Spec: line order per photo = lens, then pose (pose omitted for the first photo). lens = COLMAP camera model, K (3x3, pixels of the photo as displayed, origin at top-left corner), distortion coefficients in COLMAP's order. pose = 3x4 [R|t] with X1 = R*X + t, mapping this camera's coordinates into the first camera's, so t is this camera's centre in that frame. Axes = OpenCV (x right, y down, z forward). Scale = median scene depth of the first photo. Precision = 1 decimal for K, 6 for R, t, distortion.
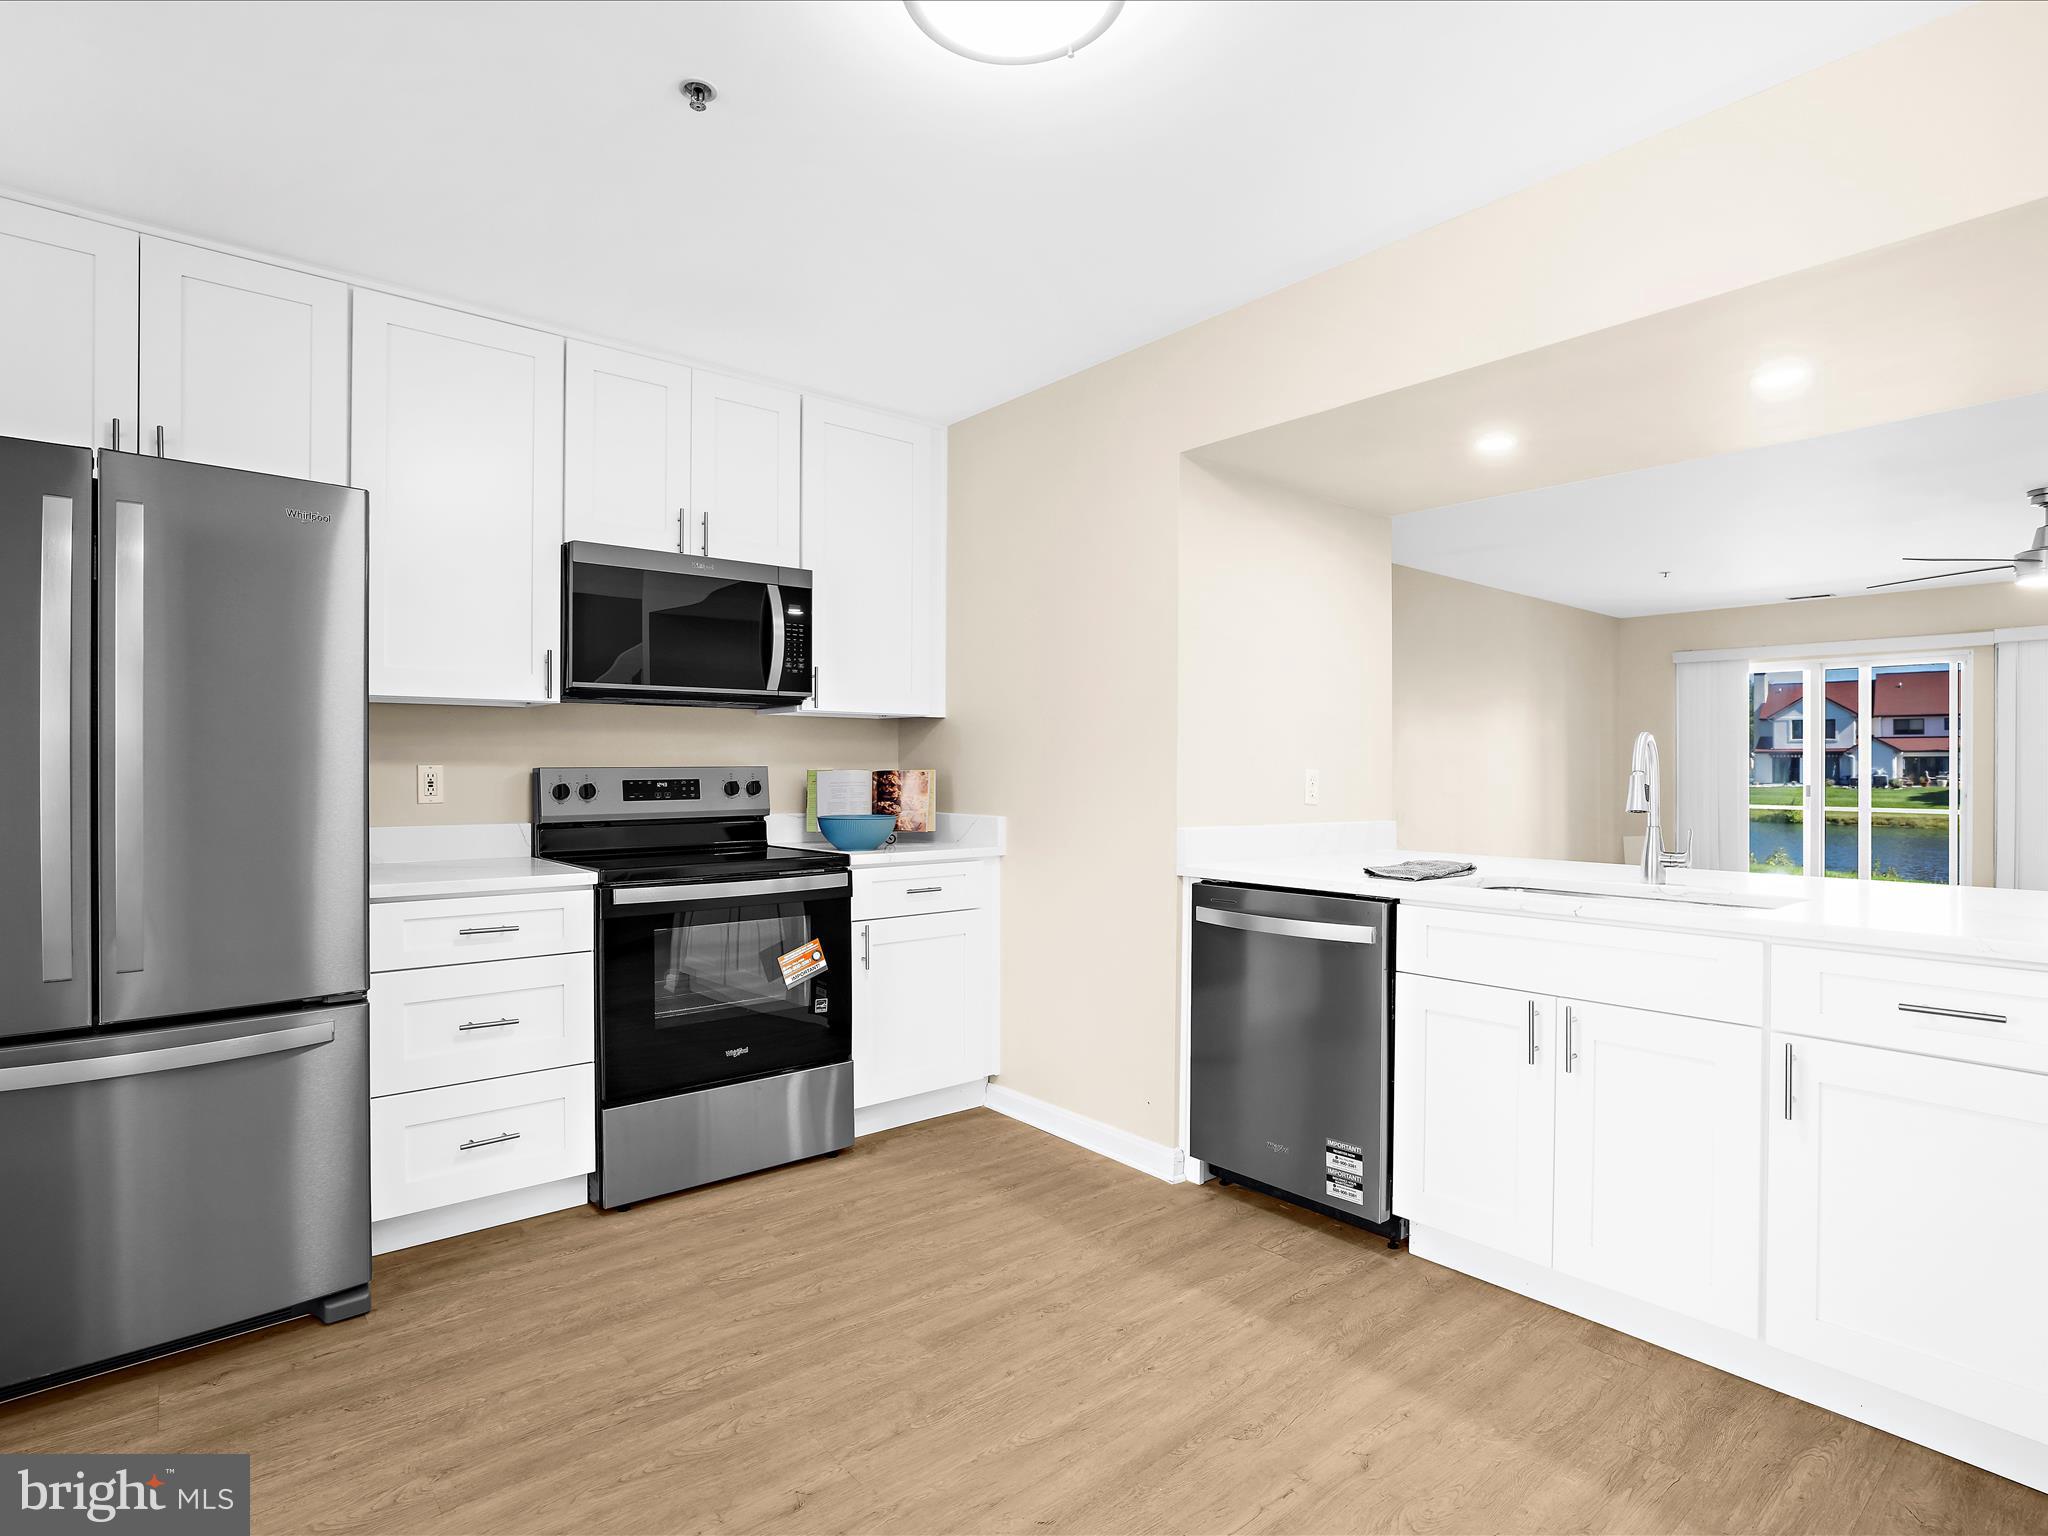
lens RADIAL K [[1096.0, 0, 1024.0], [0, 1096.0, 768.0], [0, 0, 1]] dist [-0.000795, 0.000159]
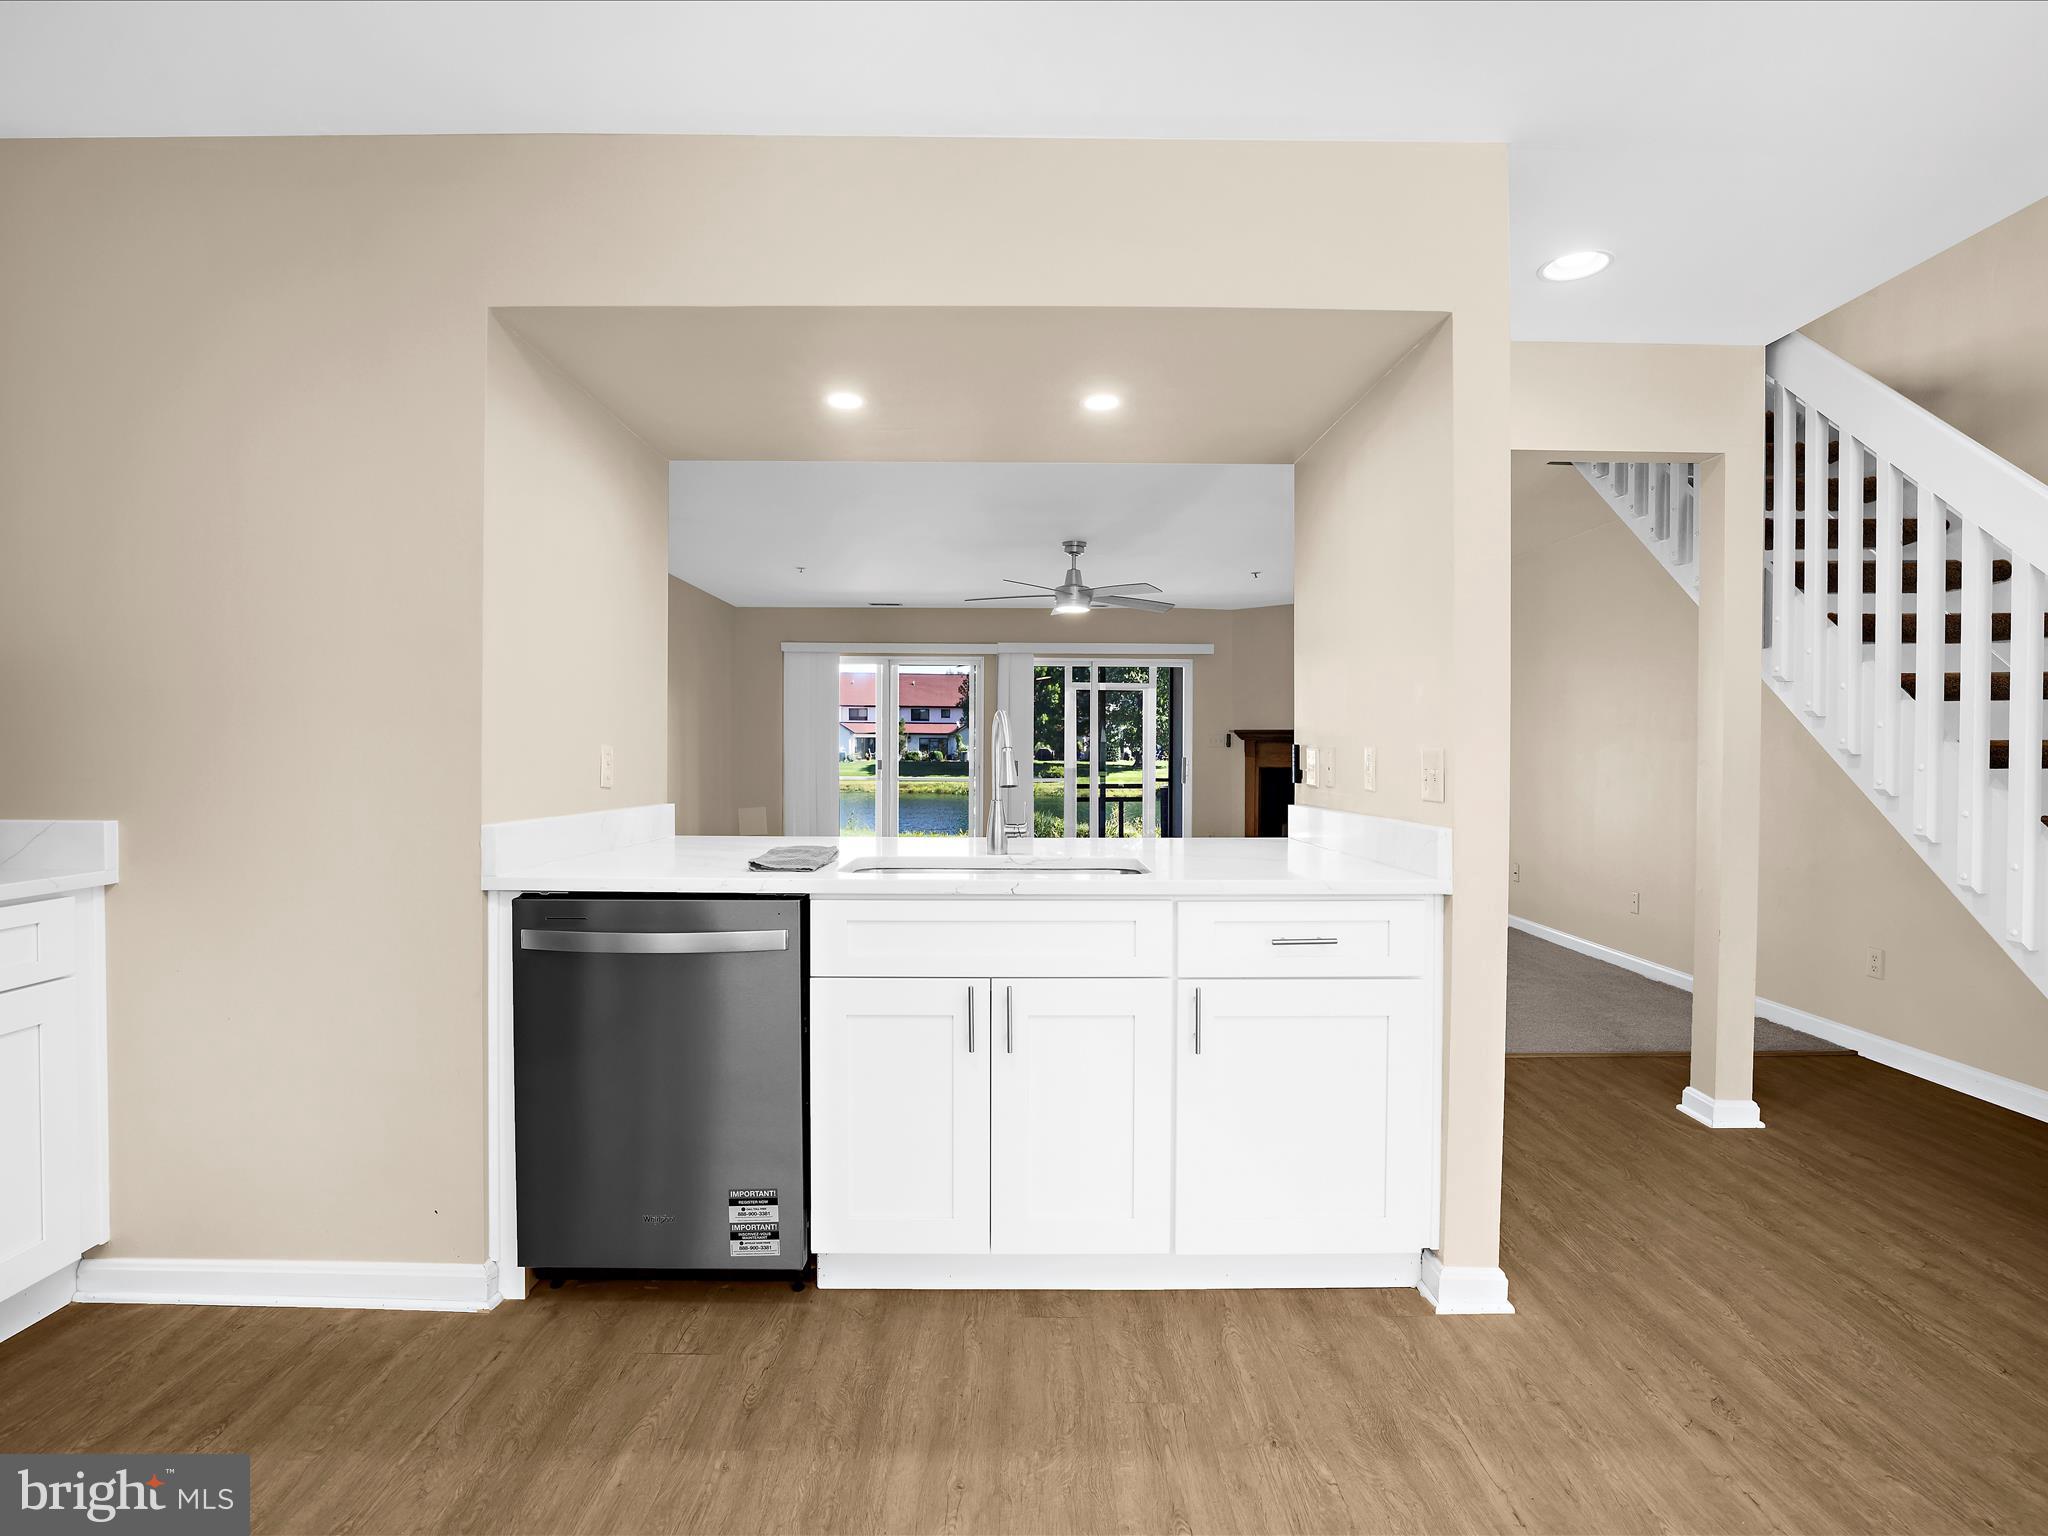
lens RADIAL K [[1042.9, 0, 1024.0], [0, 1042.9, 768.0], [0, 0, 1]] dist [-0.037407, 0.015232]
pose [[0.636410, -0.011740, 0.771262, -0.182101], [-0.005362, 0.999793, 0.019644, 0.002345], [-0.771333, -0.016637, 0.636215, 0.339250]]
